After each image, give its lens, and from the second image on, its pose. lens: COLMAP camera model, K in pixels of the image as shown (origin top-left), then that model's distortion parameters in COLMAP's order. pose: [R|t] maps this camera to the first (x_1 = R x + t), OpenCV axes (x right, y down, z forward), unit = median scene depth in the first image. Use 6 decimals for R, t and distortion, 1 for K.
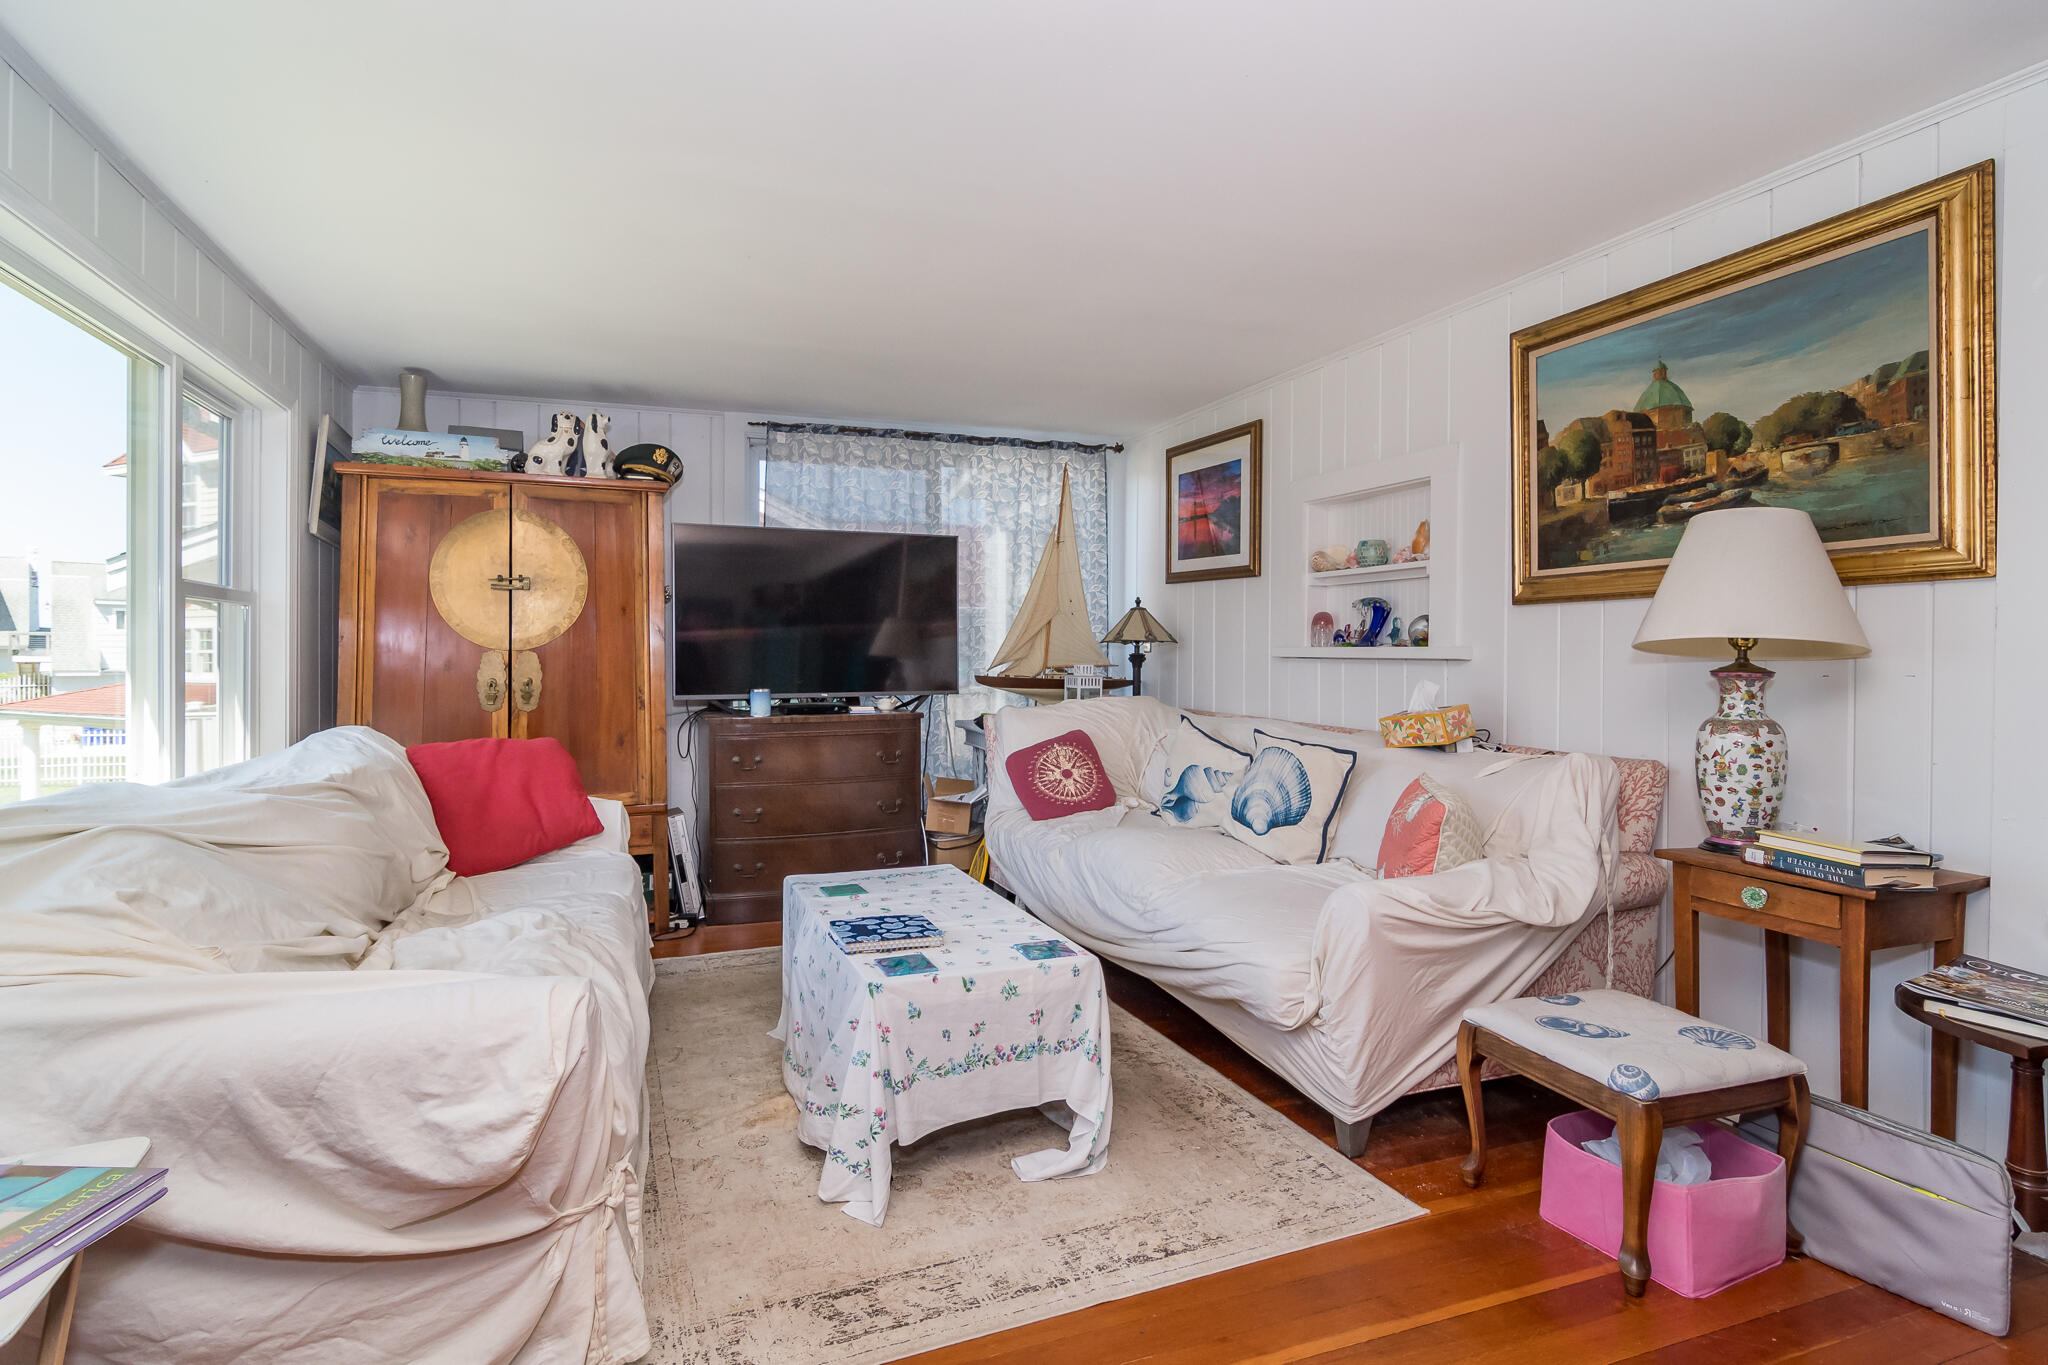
lens RADIAL K [[991.7, 0, 1017.1], [0, 991.7, 665.2], [0, 0, 1]] dist [-0.002349, -0.000091]
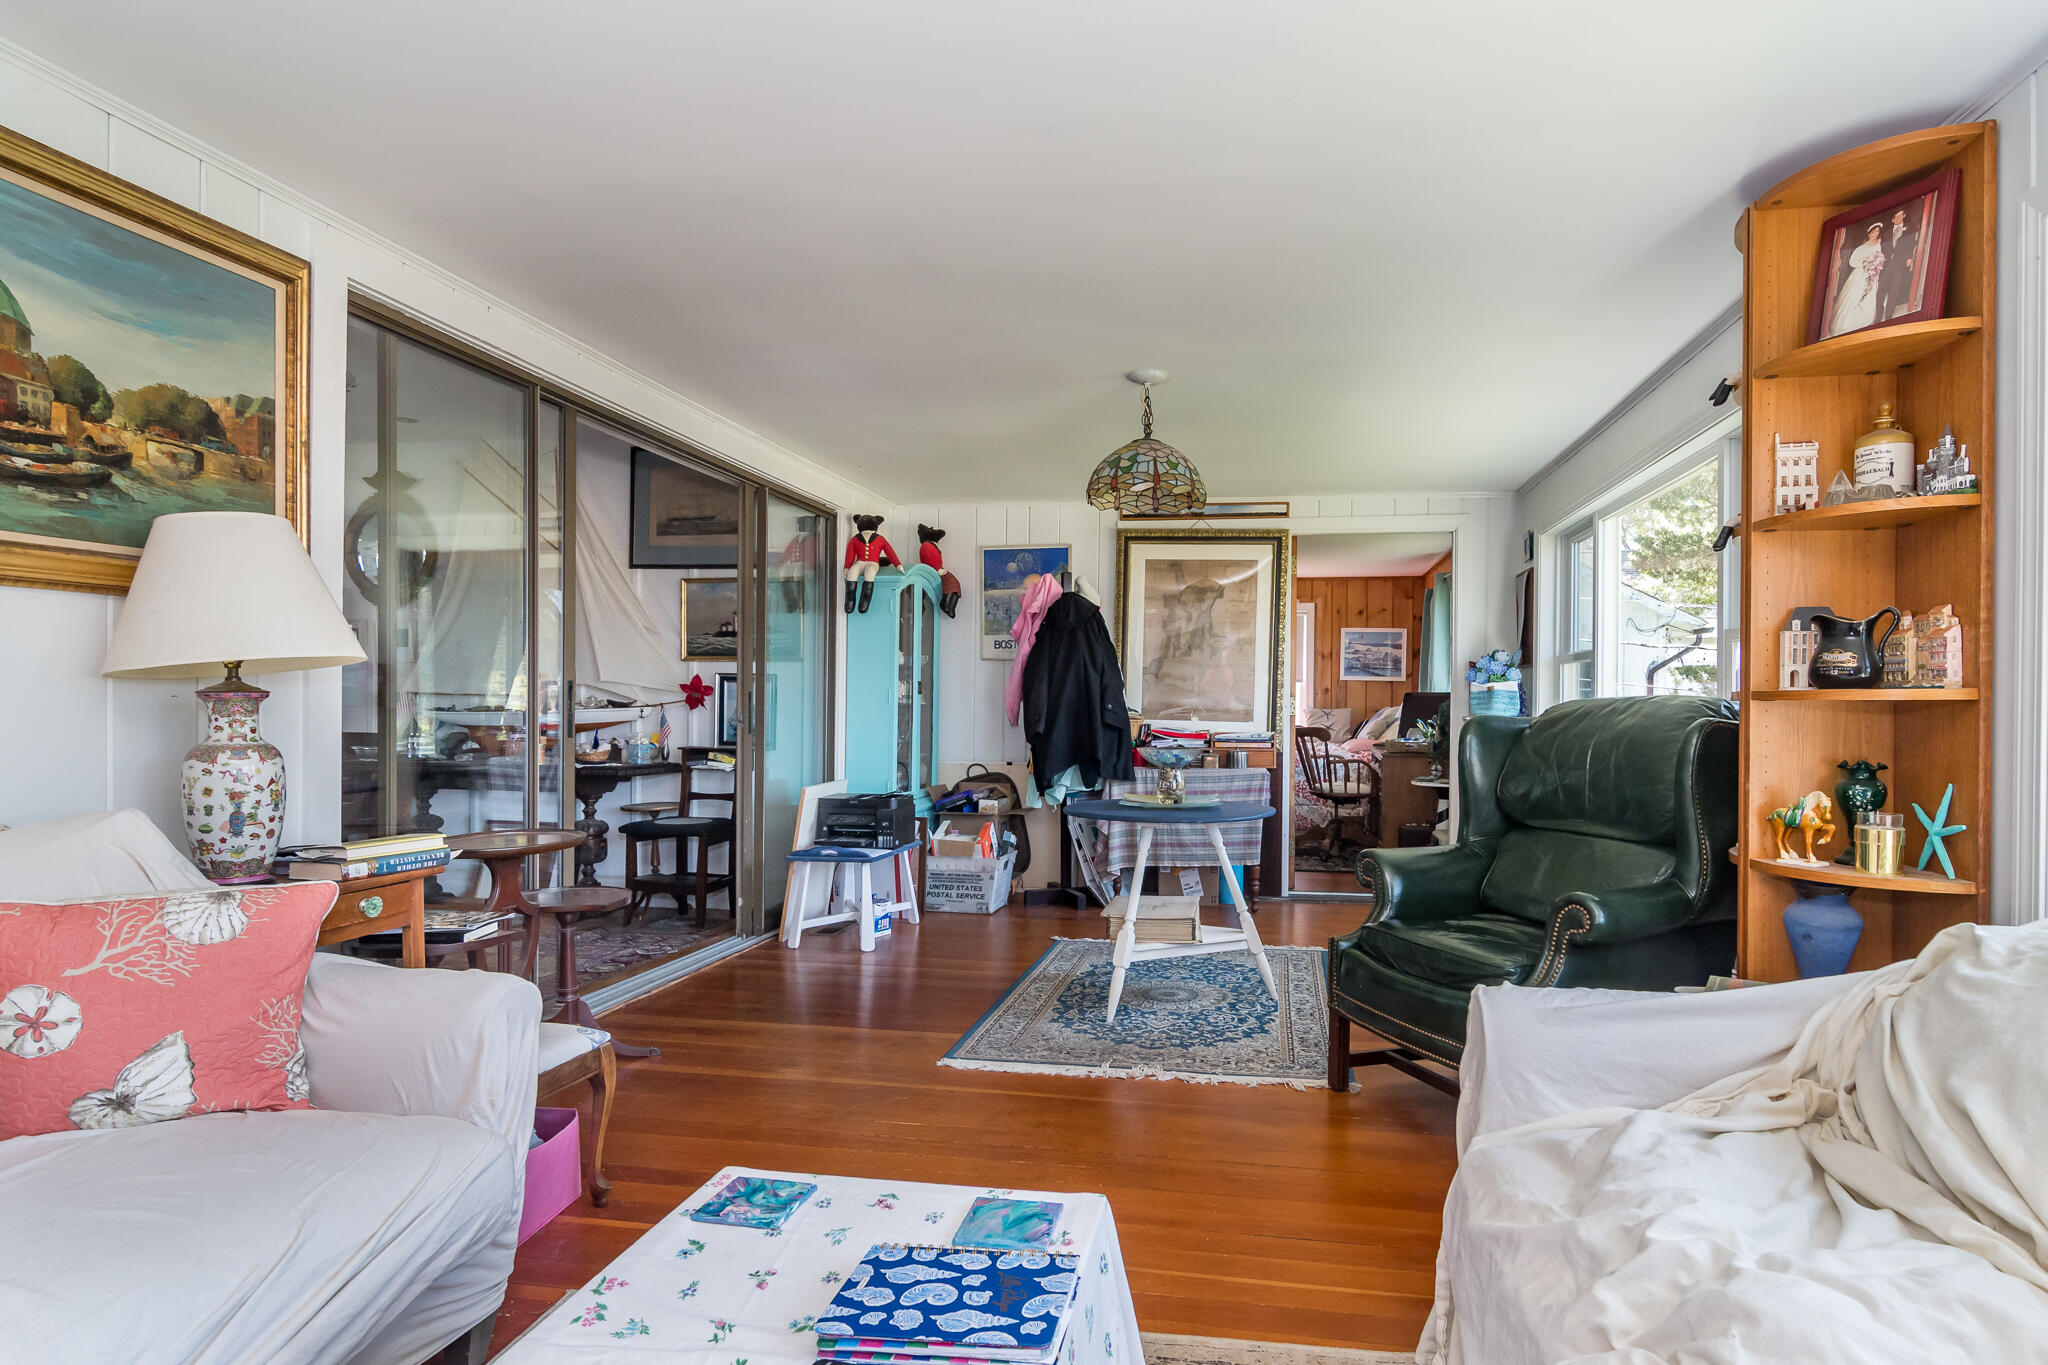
lens RADIAL K [[1236.3, 0, 1035.2], [0, 1236.3, 689.0], [0, 0, 1]] dist [0.009092, 0.001656]
pose [[-0.846714, -0.009326, 0.531966, -0.472119], [-0.008042, 0.999956, 0.004731, -0.007068], [-0.531987, -0.000272, -0.846752, 1.500917]]
